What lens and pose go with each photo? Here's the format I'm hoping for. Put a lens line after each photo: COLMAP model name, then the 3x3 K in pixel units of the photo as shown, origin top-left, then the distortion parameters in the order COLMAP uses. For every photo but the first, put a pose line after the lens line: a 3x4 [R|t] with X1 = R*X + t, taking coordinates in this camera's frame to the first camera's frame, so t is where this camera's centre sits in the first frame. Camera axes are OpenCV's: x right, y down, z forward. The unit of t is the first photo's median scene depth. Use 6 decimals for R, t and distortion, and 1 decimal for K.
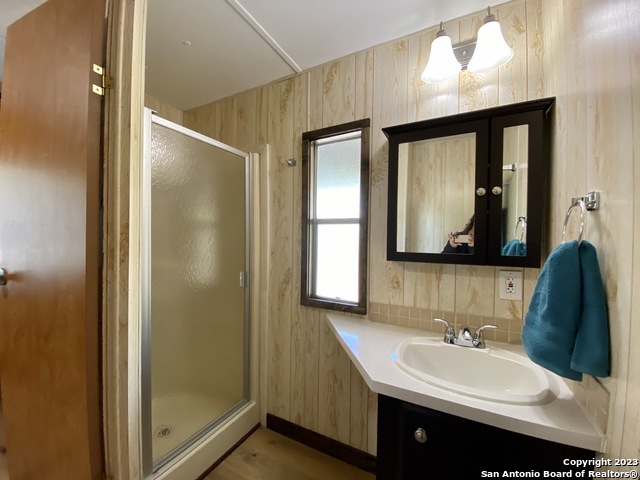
lens RADIAL K [[258.4, 0, 325.0], [0, 258.4, 238.7], [0, 0, 1]] dist [0.002544, -0.011415]
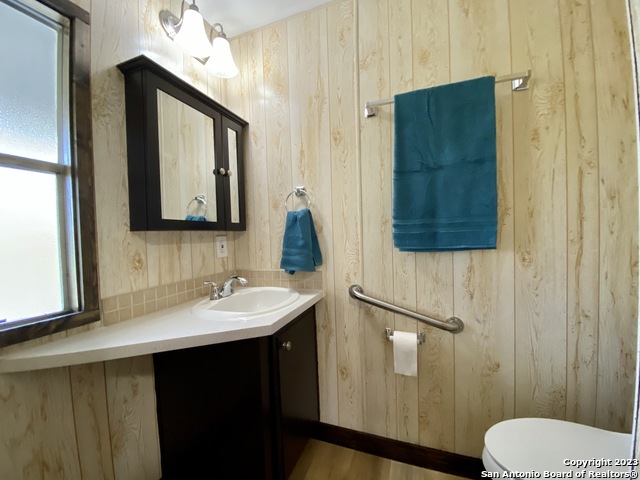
lens RADIAL K [[258.4, 0, 319.6], [0, 258.4, 238.9], [0, 0, 1]] dist [0.002544, -0.011415]
pose [[-0.126184, -0.031915, 0.991493, -0.585294], [0.022950, 0.999121, 0.035082, 0.093229], [-0.991741, 0.027181, -0.125340, 0.585204]]
